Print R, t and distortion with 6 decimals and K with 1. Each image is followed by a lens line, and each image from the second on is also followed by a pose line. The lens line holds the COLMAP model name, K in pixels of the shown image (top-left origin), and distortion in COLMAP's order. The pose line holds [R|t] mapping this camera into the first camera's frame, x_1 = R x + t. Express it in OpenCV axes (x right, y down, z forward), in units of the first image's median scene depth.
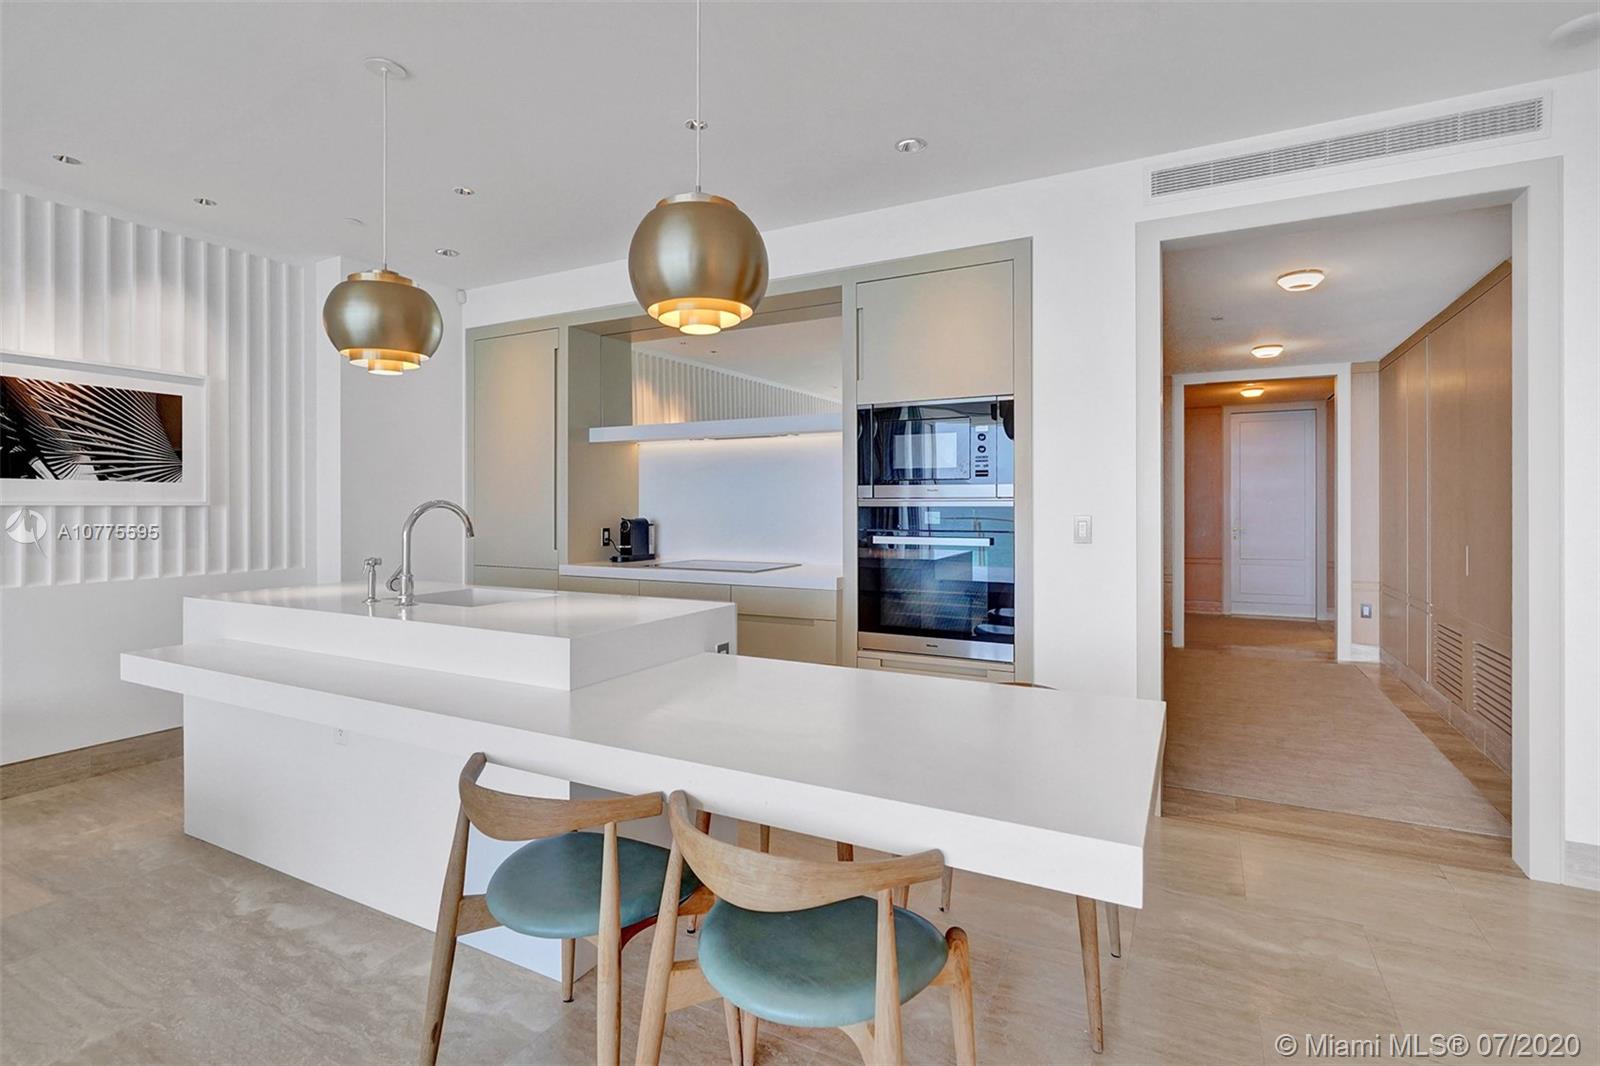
lens RADIAL K [[760.6, 0, 807.4], [0, 760.6, 508.2], [0, 0, 1]] dist [0.001144, 0.000035]
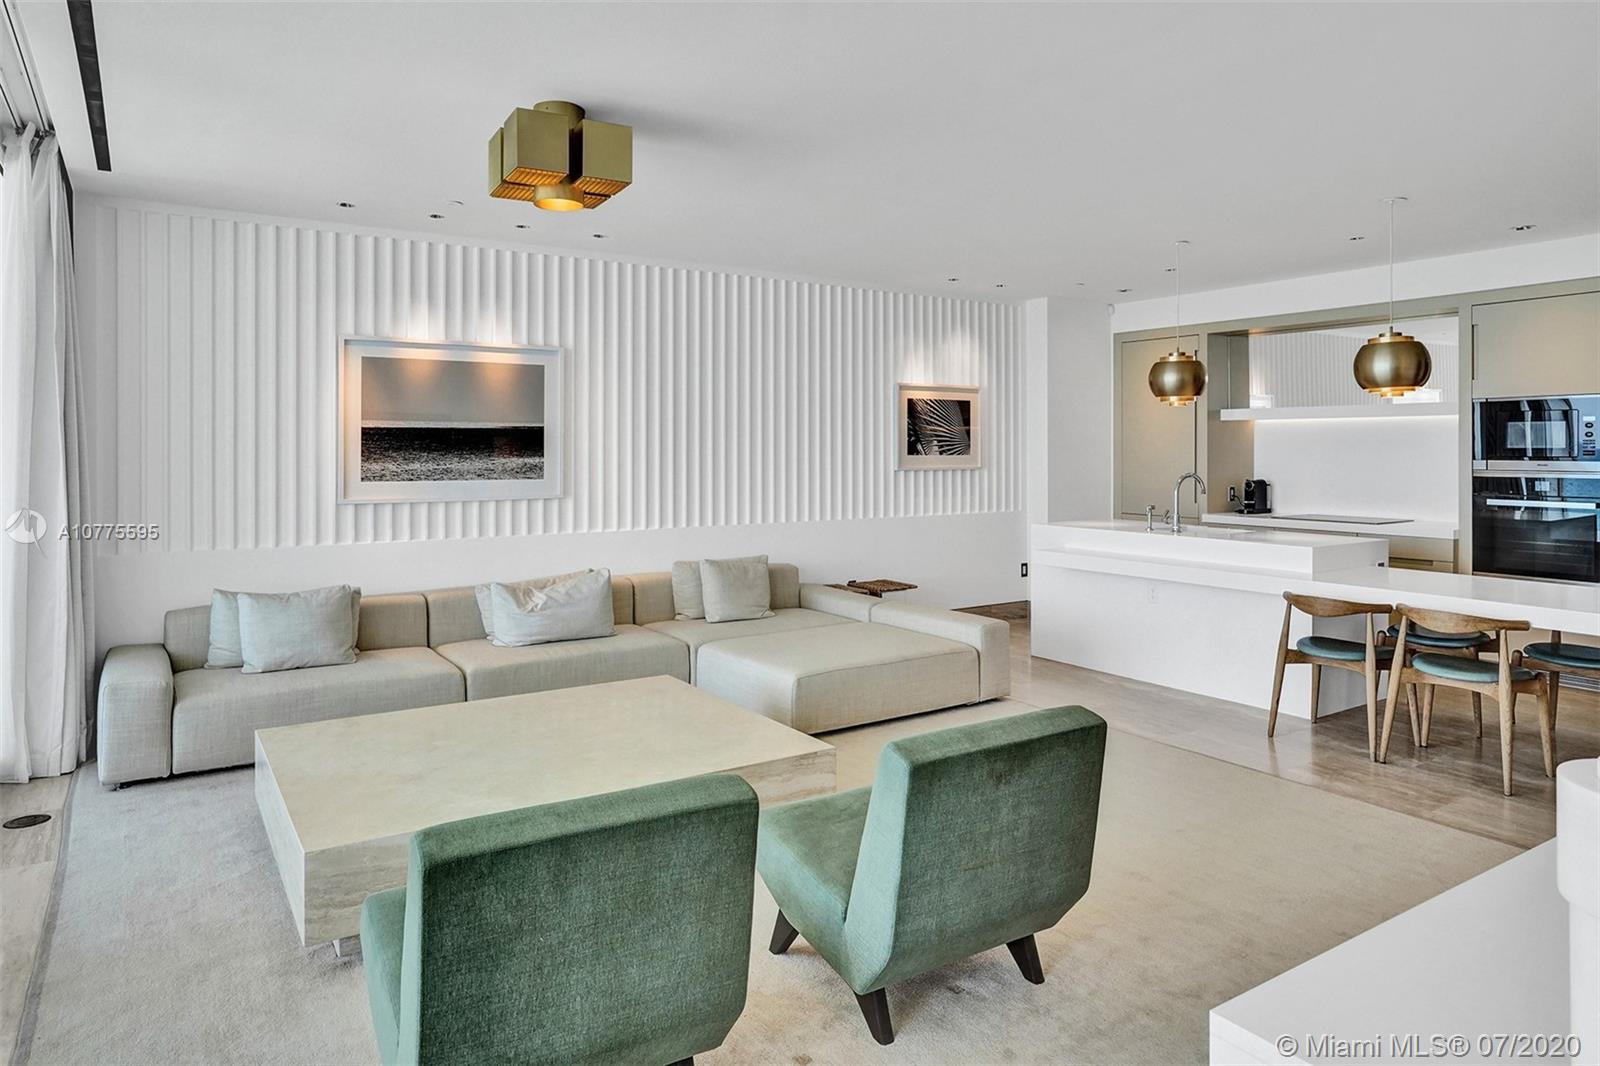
lens RADIAL K [[1026.4, 0, 805.6], [0, 1026.4, 443.2], [0, 0, 1]] dist [-0.005677, 0.035128]
pose [[0.881970, -0.000796, -0.471304, -0.114877], [-0.002036, 0.999983, -0.005499, -0.048388], [0.471300, 0.005810, 0.881954, -1.145410]]
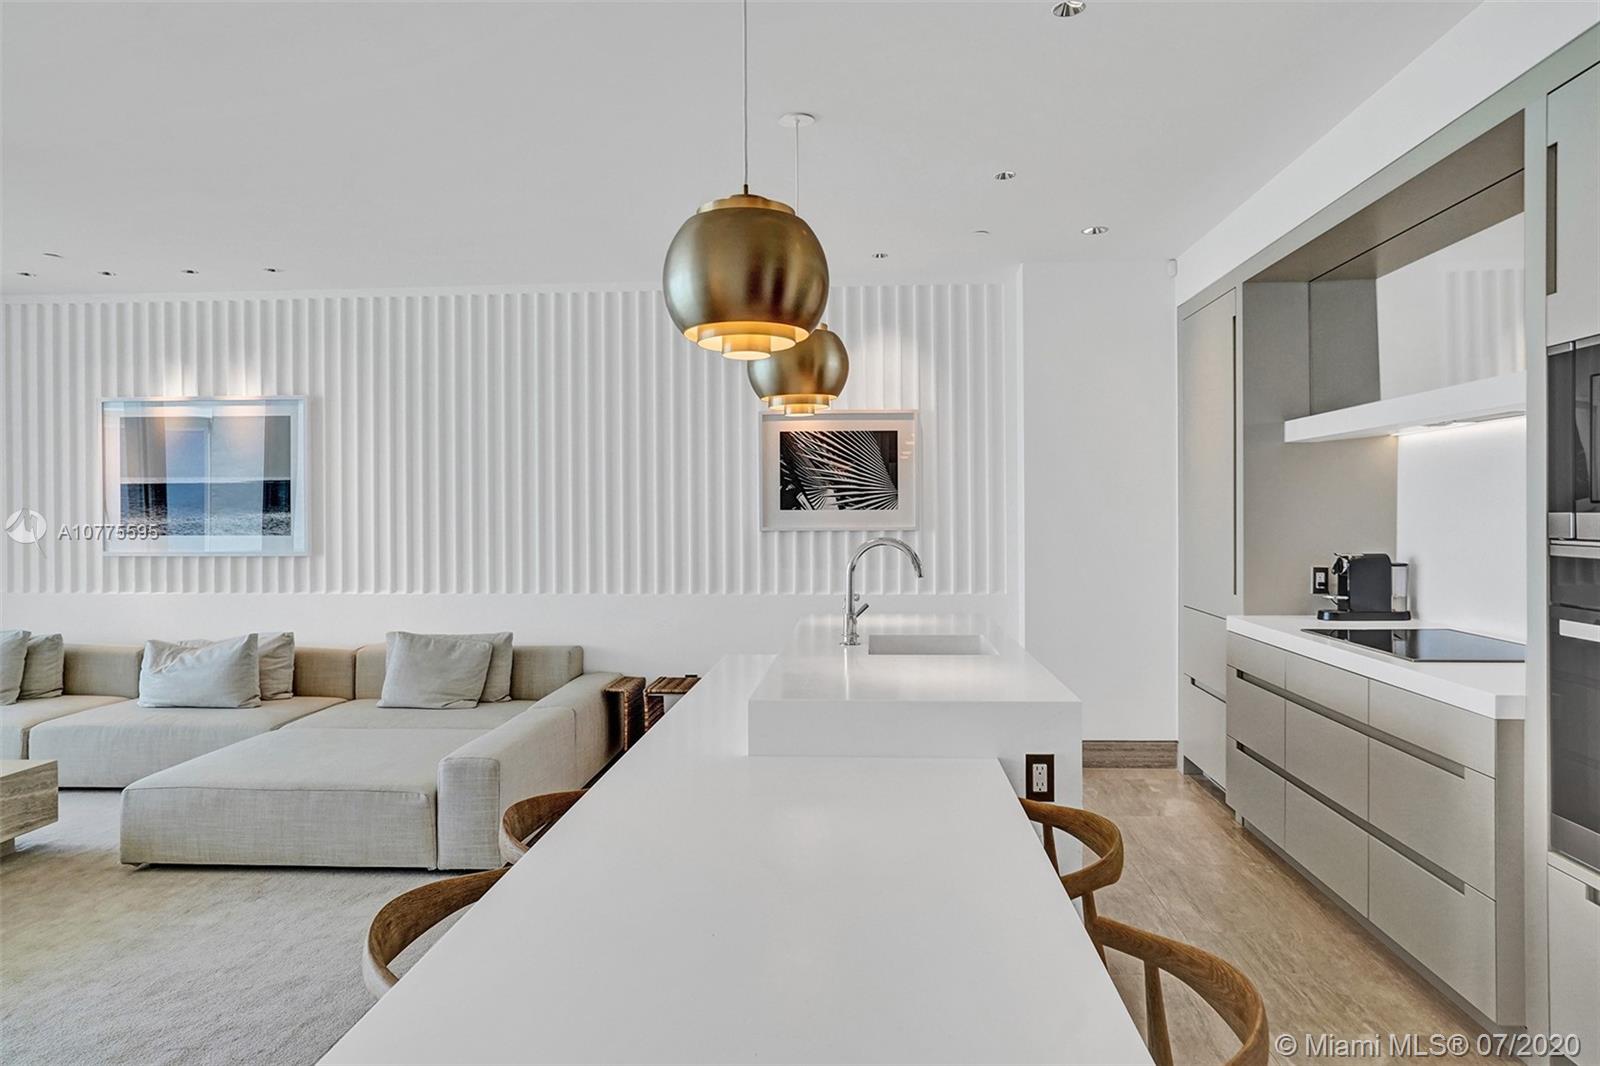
lens RADIAL K [[991.9, 0, 802.9], [0, 991.9, 512.6], [0, 0, 1]] dist [-0.011164, 0.001265]
pose [[0.398320, -0.001209, -0.917246, 0.472670], [0.001995, 0.999998, -0.000452, -0.030561], [0.917245, -0.001650, 0.398321, 0.322146]]
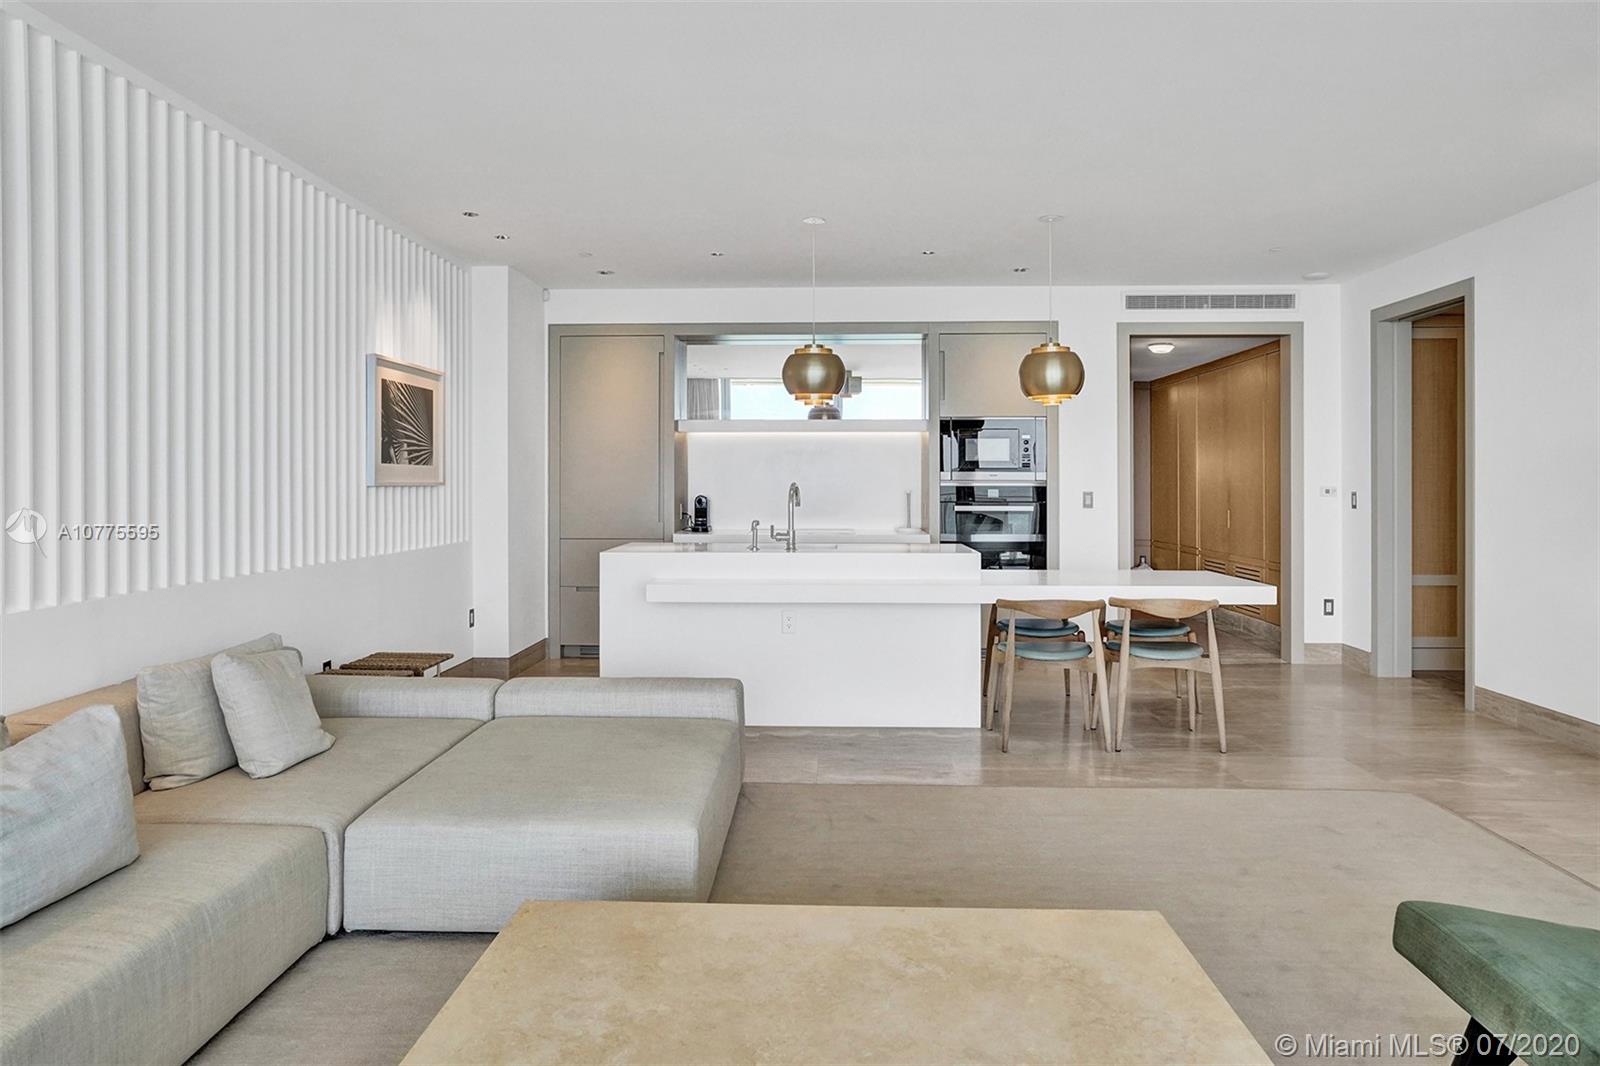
lens RADIAL K [[991.9, 0, 802.9], [0, 991.9, 512.6], [0, 0, 1]] dist [-0.011164, 0.001265]
pose [[0.904803, -0.011554, 0.425673, -1.021047], [-0.000569, 0.999598, 0.028343, -0.005303], [-0.425829, -0.025887, 0.904433, -0.644234]]
